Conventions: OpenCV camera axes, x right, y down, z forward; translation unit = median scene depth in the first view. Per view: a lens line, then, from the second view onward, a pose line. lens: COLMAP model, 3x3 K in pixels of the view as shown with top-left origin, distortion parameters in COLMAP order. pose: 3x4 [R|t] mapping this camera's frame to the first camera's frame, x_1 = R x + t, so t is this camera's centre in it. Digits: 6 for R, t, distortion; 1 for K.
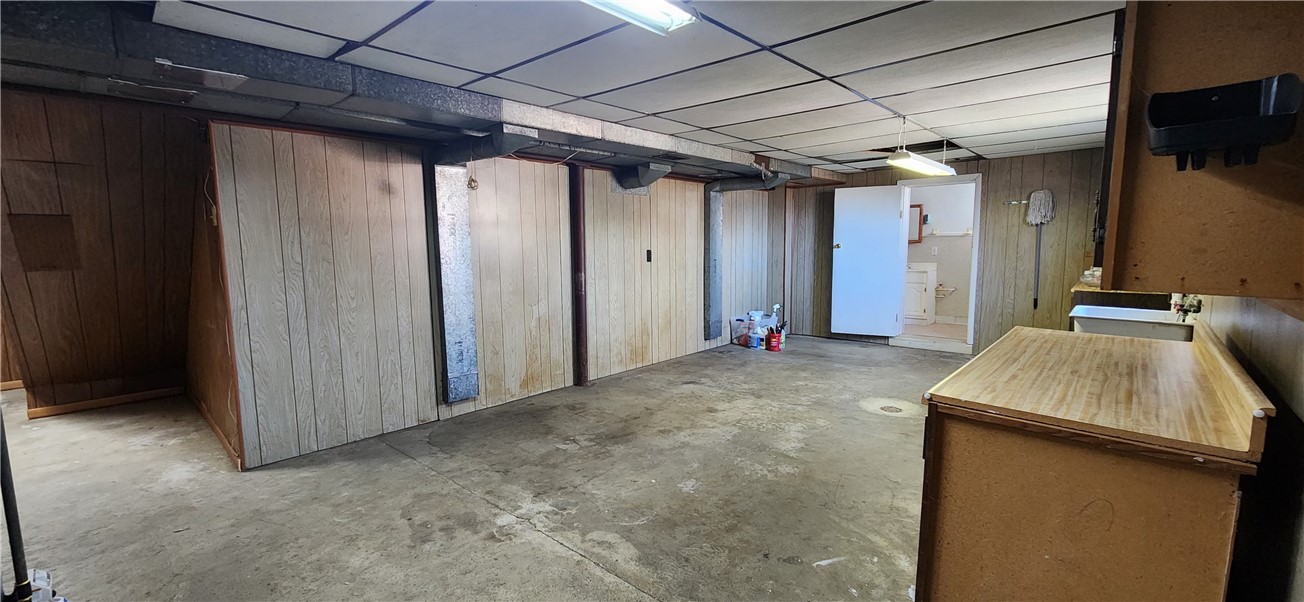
lens RADIAL K [[531.6, 0, 643.5], [0, 531.6, 300.9], [0, 0, 1]] dist [0.000068, -0.001551]
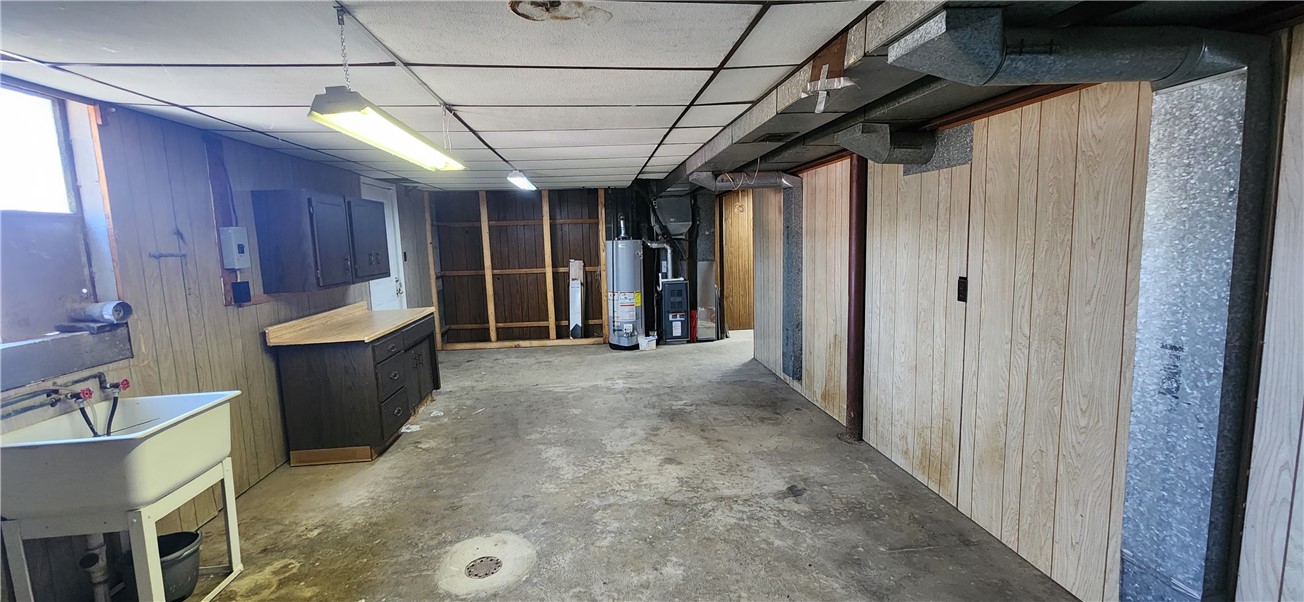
lens RADIAL K [[531.6, 0, 644.6], [0, 531.6, 302.3], [0, 0, 1]] dist [0.000068, -0.001551]
pose [[-0.665727, 0.122068, -0.736143, 0.807350], [-0.042863, 0.978644, 0.201043, -0.226826], [0.744963, 0.165393, -0.646278, 1.587652]]
